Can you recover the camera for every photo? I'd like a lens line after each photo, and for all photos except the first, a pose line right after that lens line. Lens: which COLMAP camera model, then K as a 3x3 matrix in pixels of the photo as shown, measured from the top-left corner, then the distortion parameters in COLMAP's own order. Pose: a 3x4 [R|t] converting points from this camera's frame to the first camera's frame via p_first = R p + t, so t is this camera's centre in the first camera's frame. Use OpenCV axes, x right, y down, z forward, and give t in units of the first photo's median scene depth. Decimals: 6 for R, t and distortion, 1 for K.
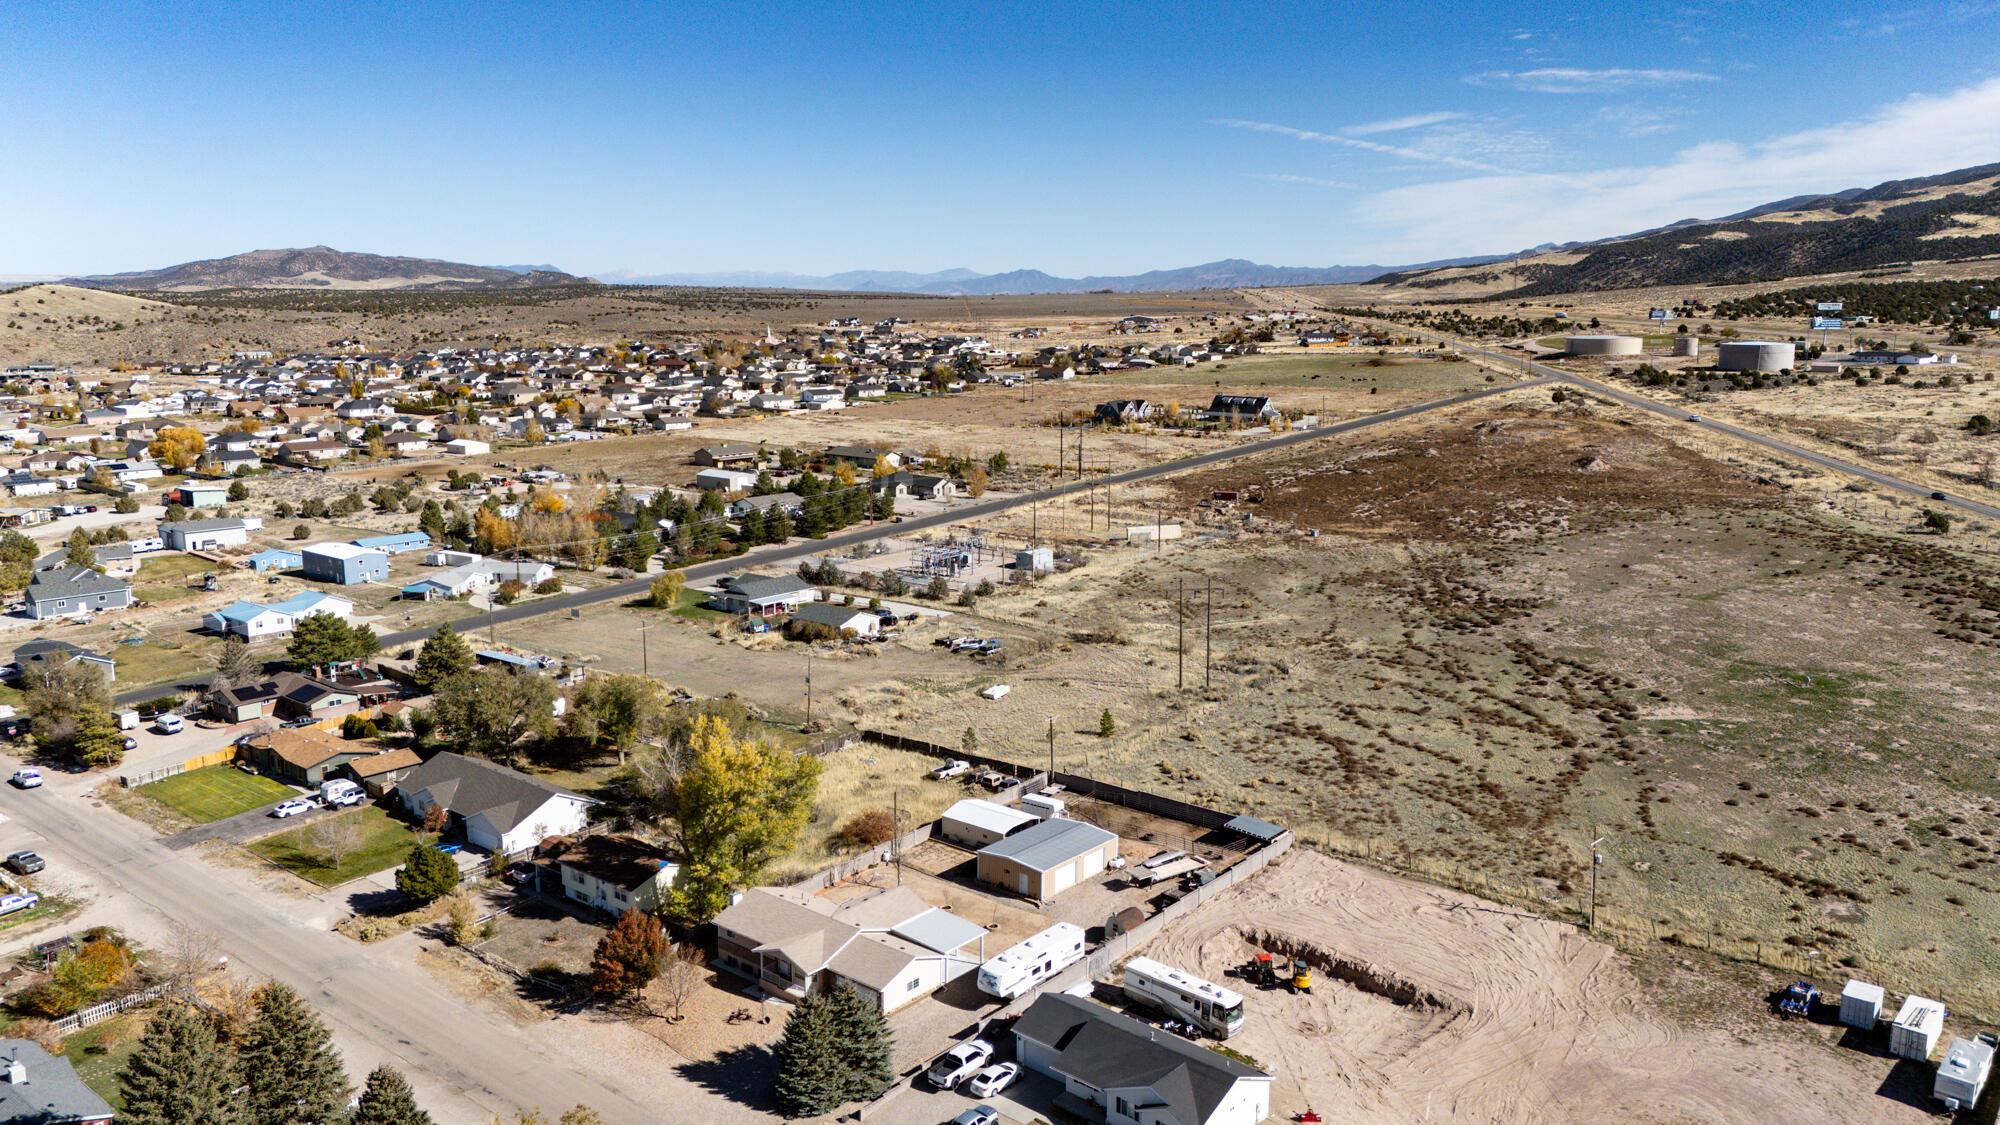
lens RADIAL K [[1459.4, 0, 1000.2], [0, 1459.4, 565.4], [0, 0, 1]] dist [0.054685, -0.026427]
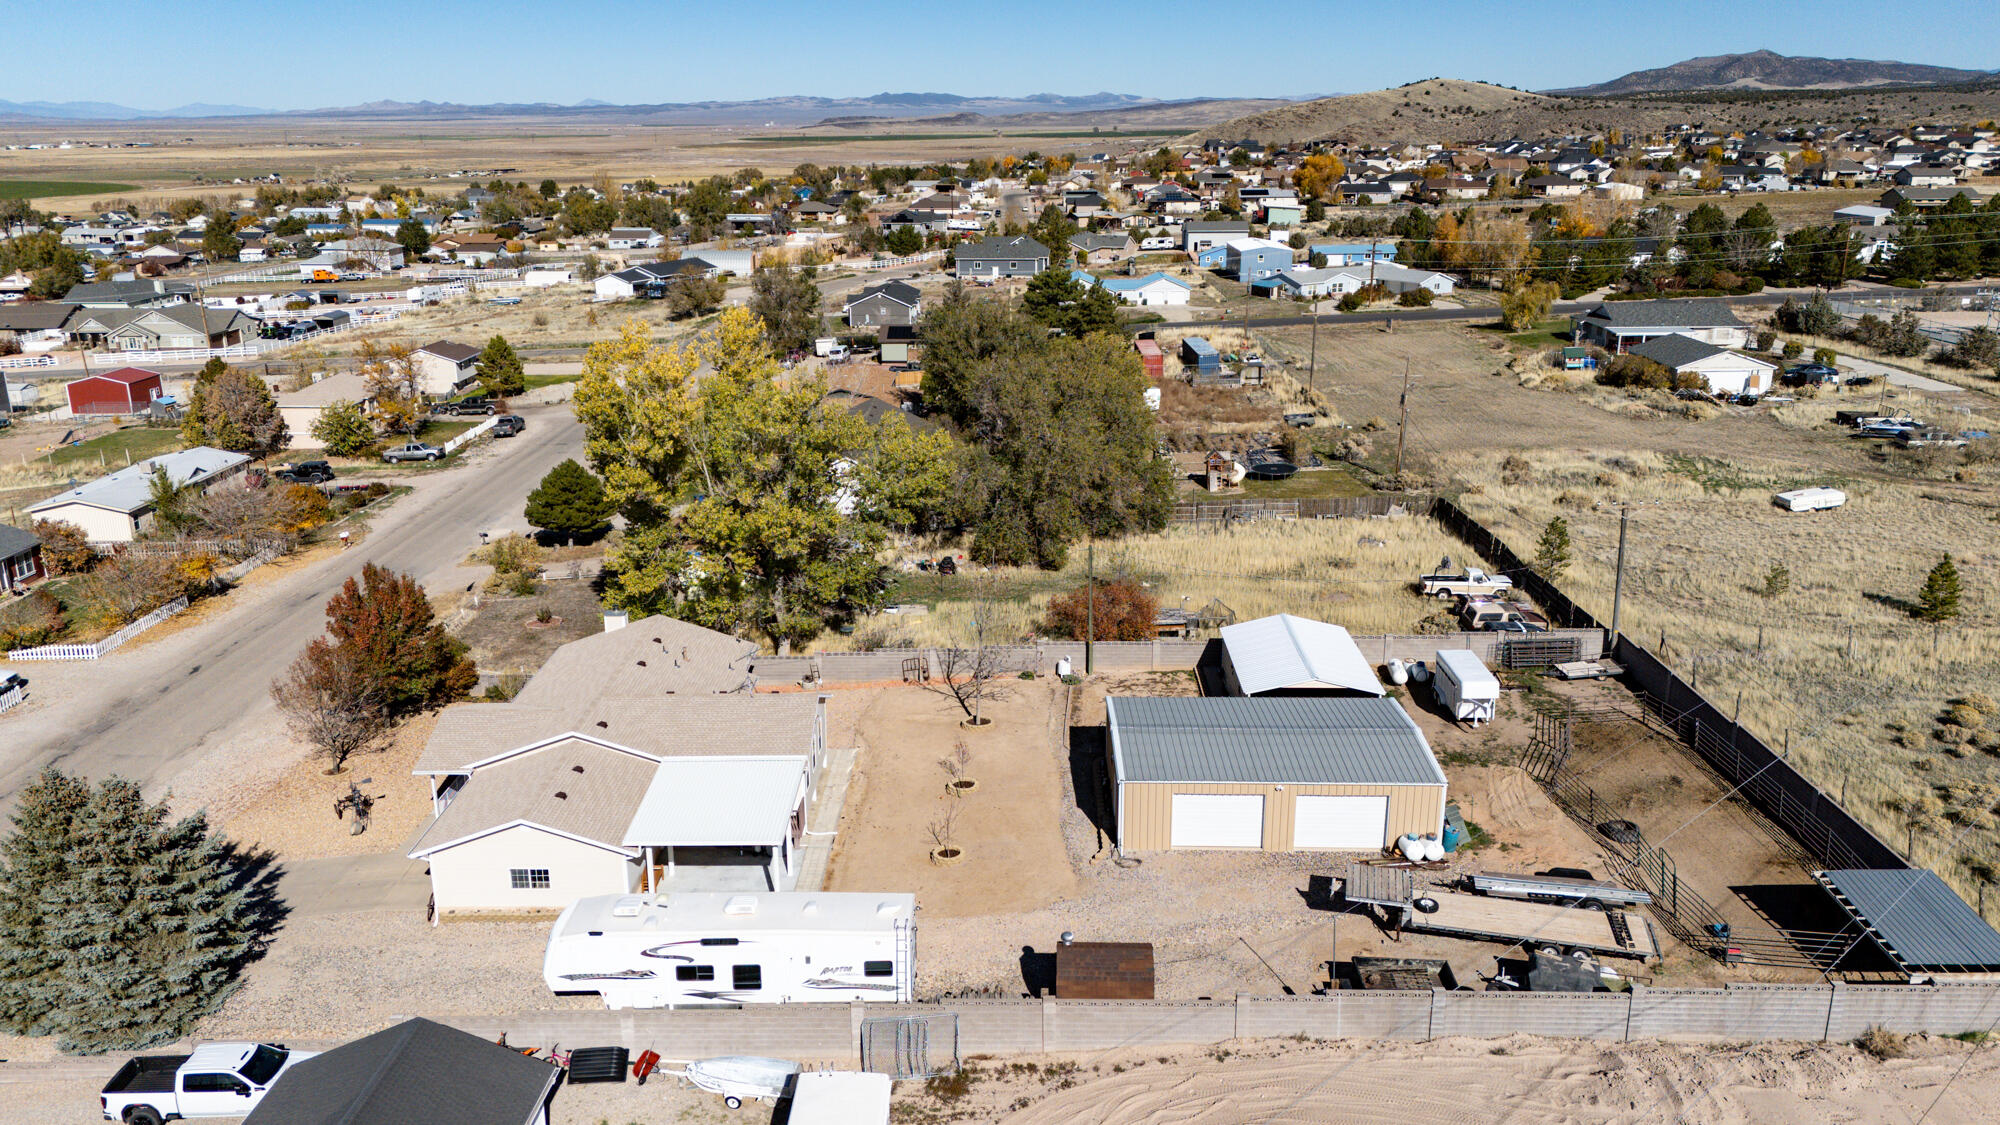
lens RADIAL K [[1459.4, 0, 1003.0], [0, 1459.4, 562.7], [0, 0, 1]] dist [0.054685, -0.026427]
pose [[0.641686, 0.224214, -0.733462, 0.145989], [-0.135823, 0.974420, 0.179046, 0.042621], [0.754845, -0.015270, 0.655725, 0.361916]]
